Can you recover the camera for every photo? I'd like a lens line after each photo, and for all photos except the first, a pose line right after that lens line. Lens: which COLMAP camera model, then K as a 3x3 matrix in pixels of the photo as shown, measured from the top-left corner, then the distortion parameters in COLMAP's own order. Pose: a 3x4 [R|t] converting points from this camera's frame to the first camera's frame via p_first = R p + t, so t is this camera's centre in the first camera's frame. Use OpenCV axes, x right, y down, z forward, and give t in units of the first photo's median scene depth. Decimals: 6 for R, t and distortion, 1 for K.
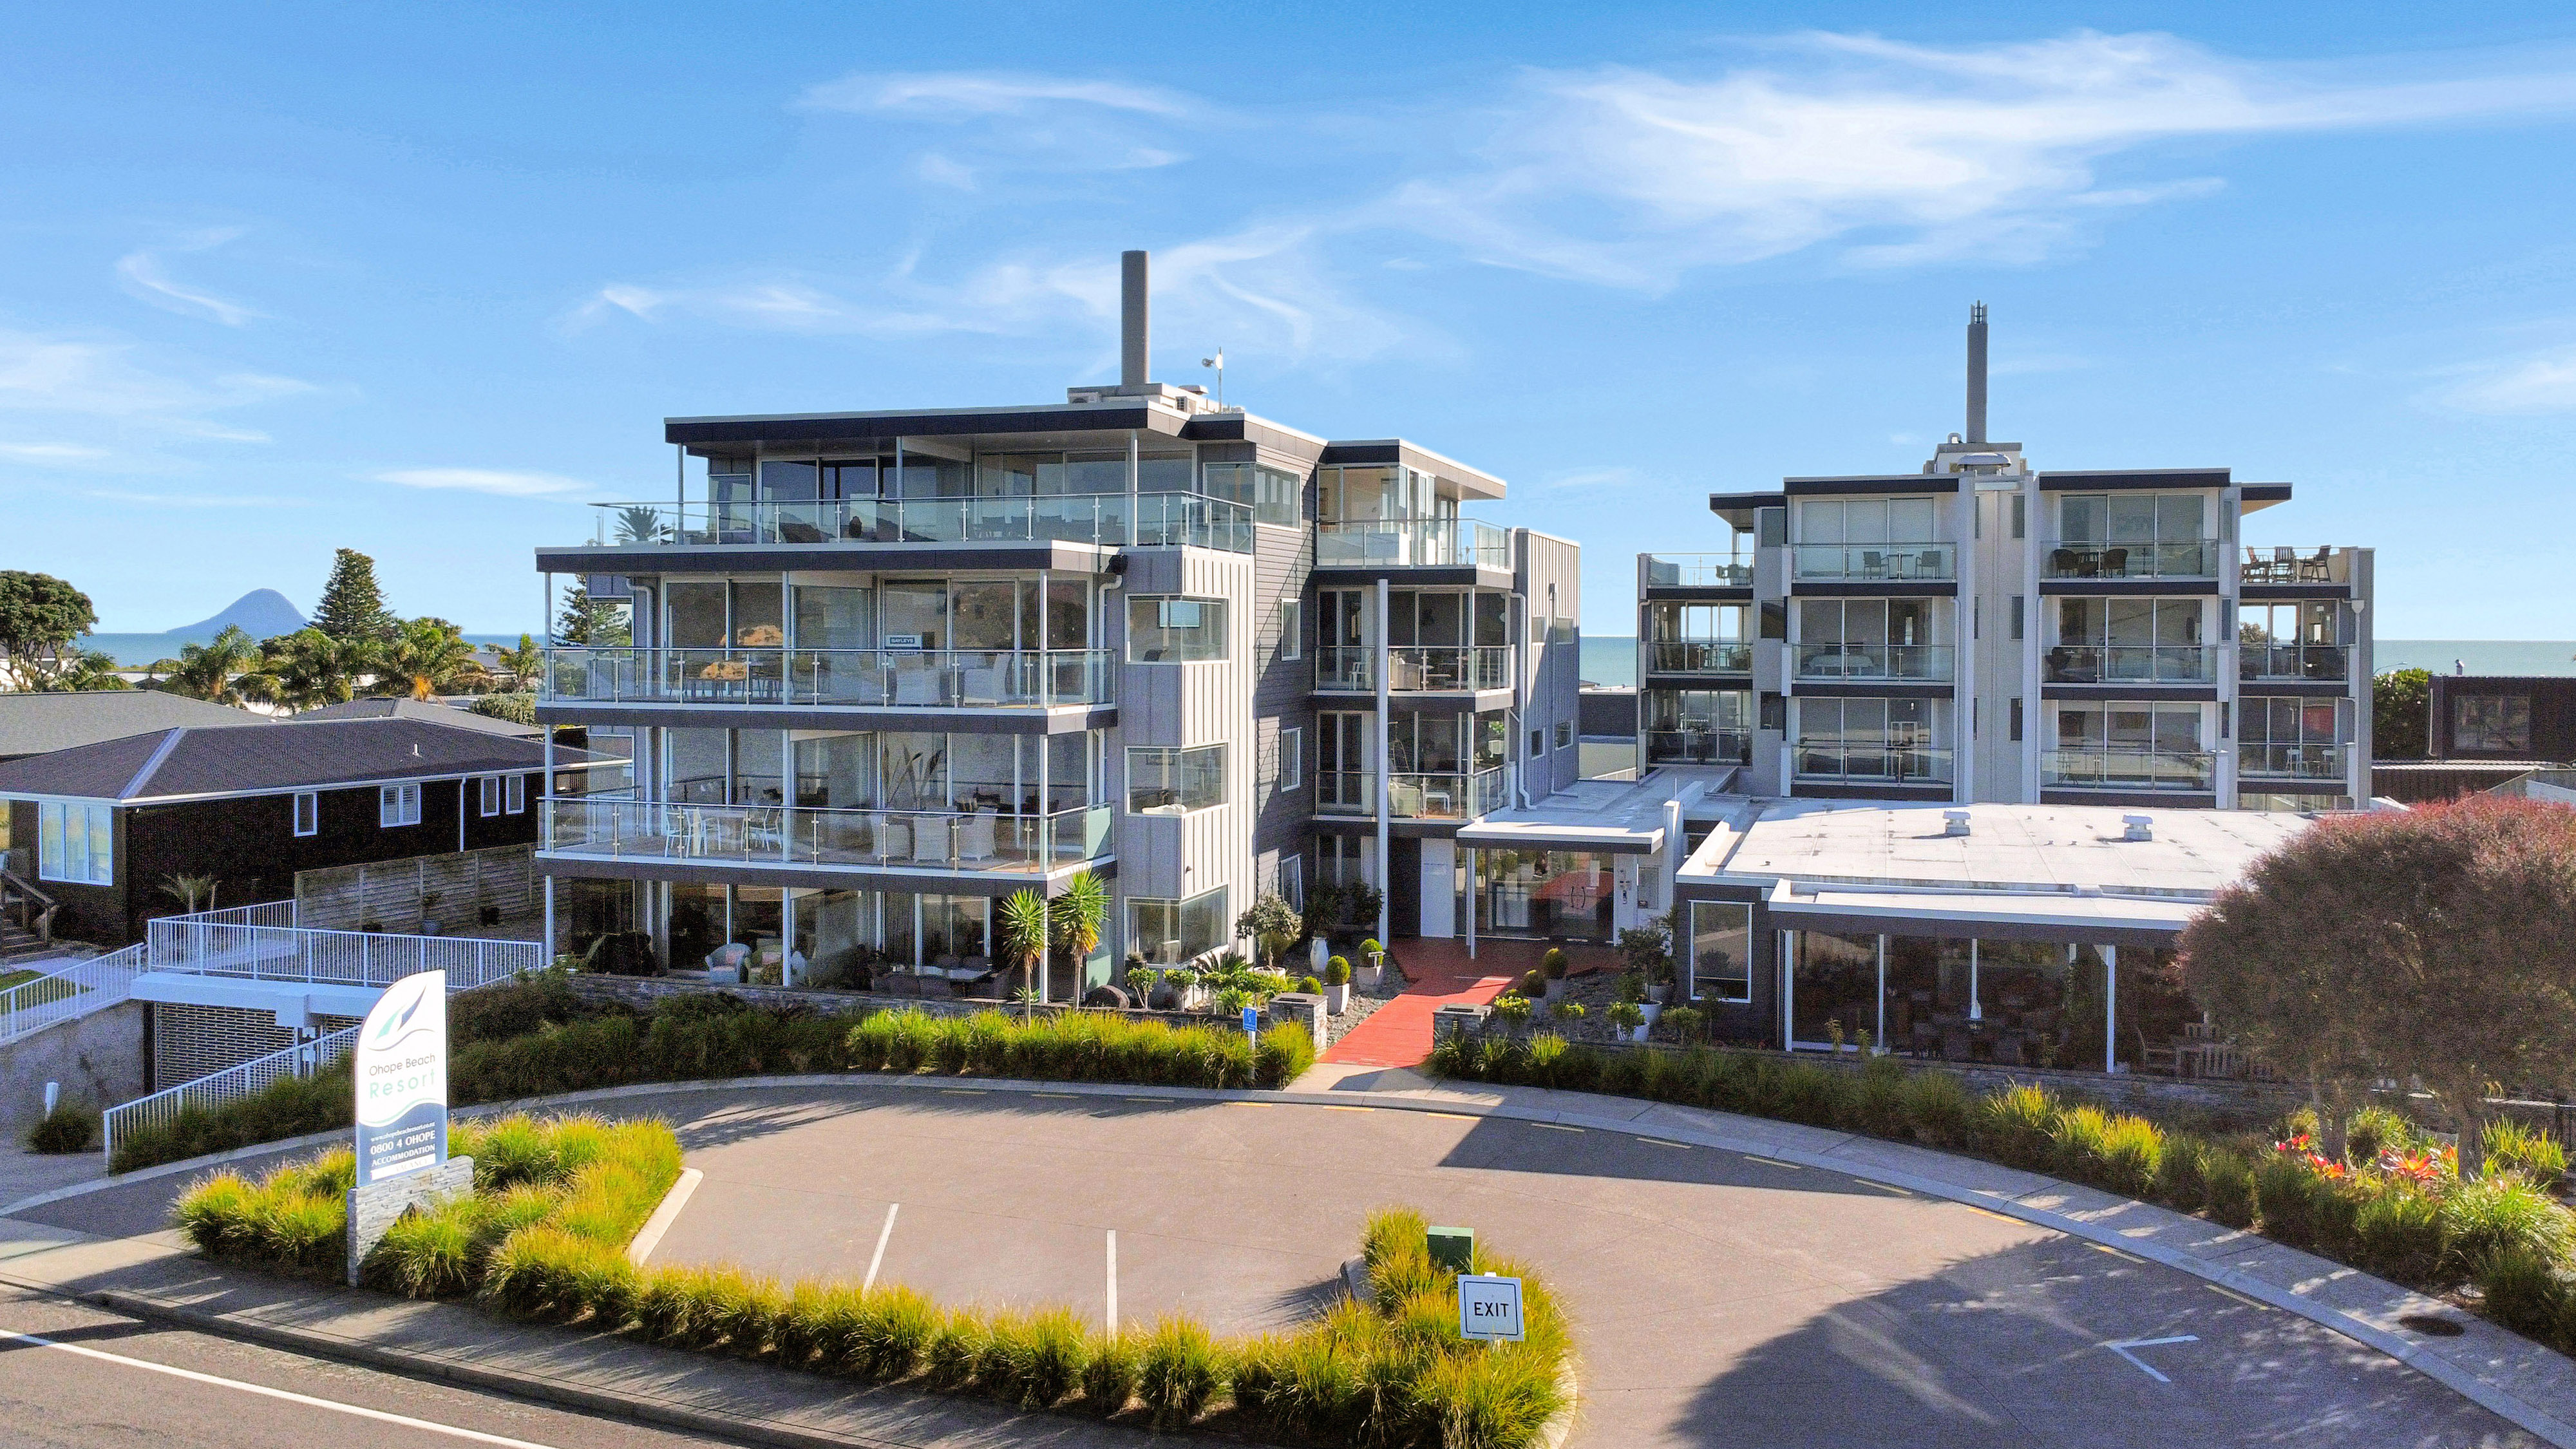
lens RADIAL K [[1901.0, 0, 1295.0], [0, 1901.0, 714.2], [0, 0, 1]] dist [0.011695, 0.001359]
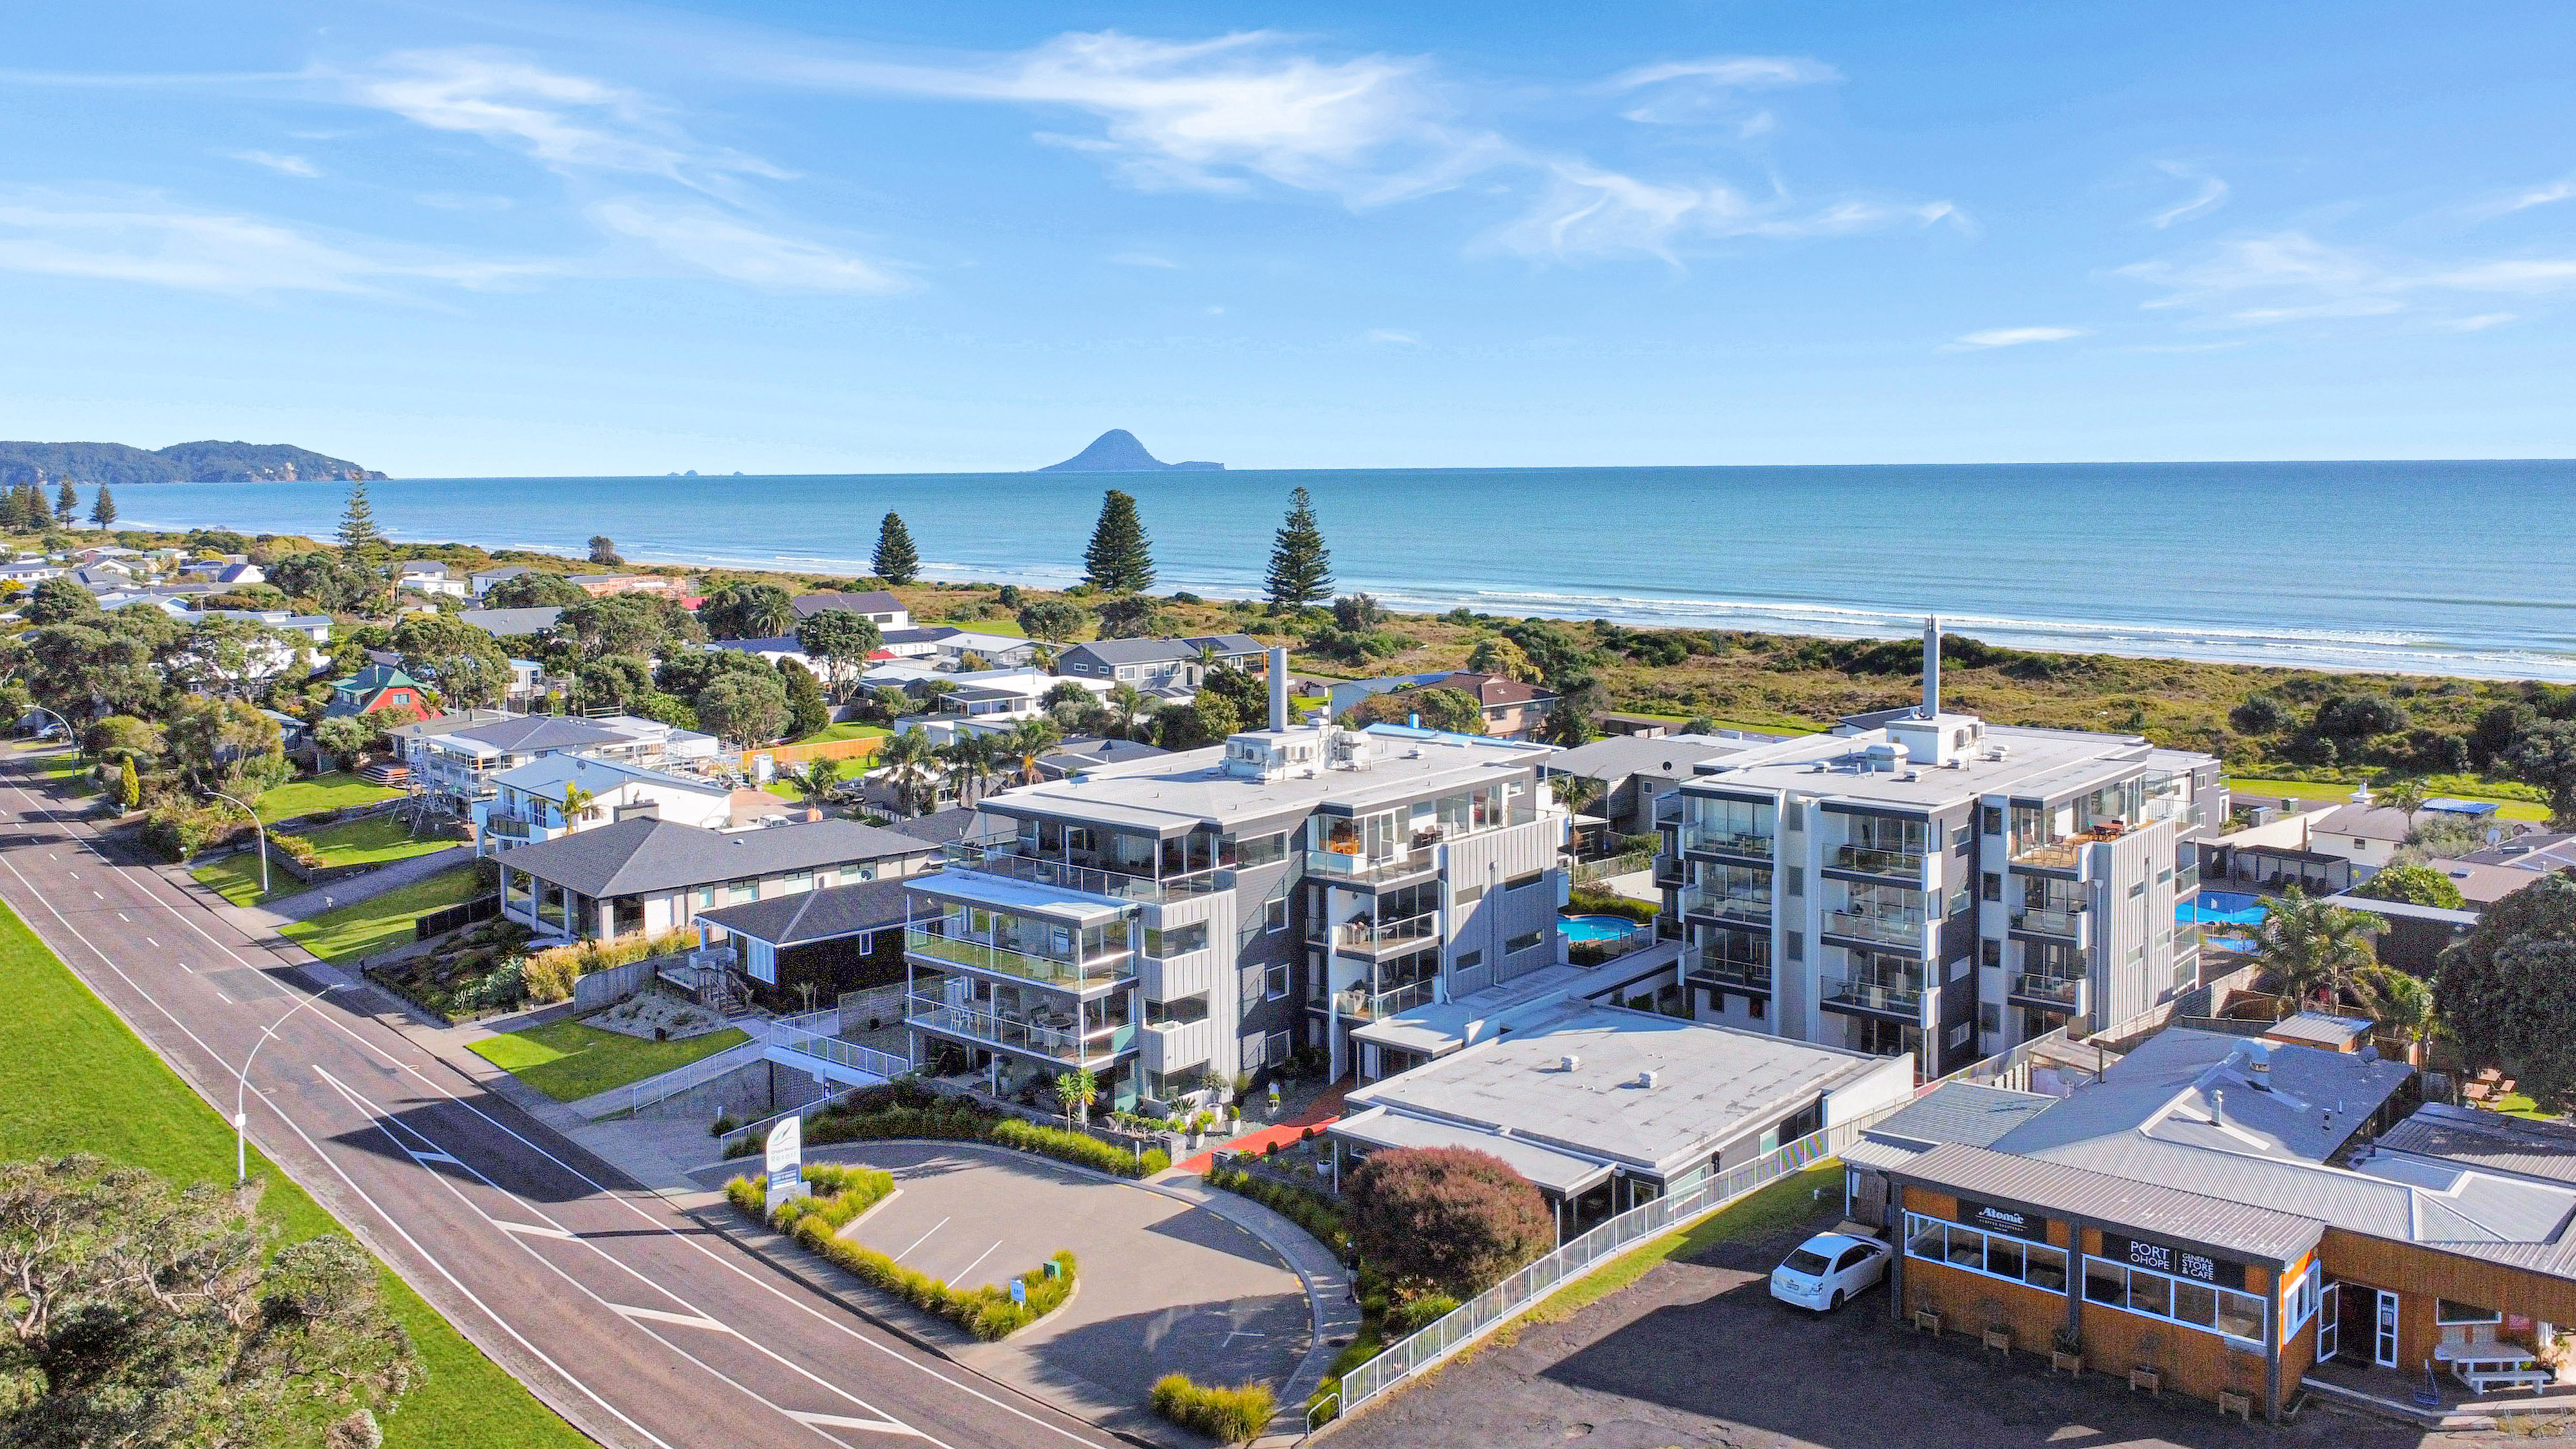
lens RADIAL K [[1901.0, 0, 1279.8], [0, 1901.0, 724.0], [0, 0, 1]] dist [0.011695, 0.001359]
pose [[0.925118, 0.031171, -0.378398, 1.241301], [-0.007236, 0.997891, 0.064513, -0.623533], [0.379611, -0.056945, 0.923392, -1.272894]]
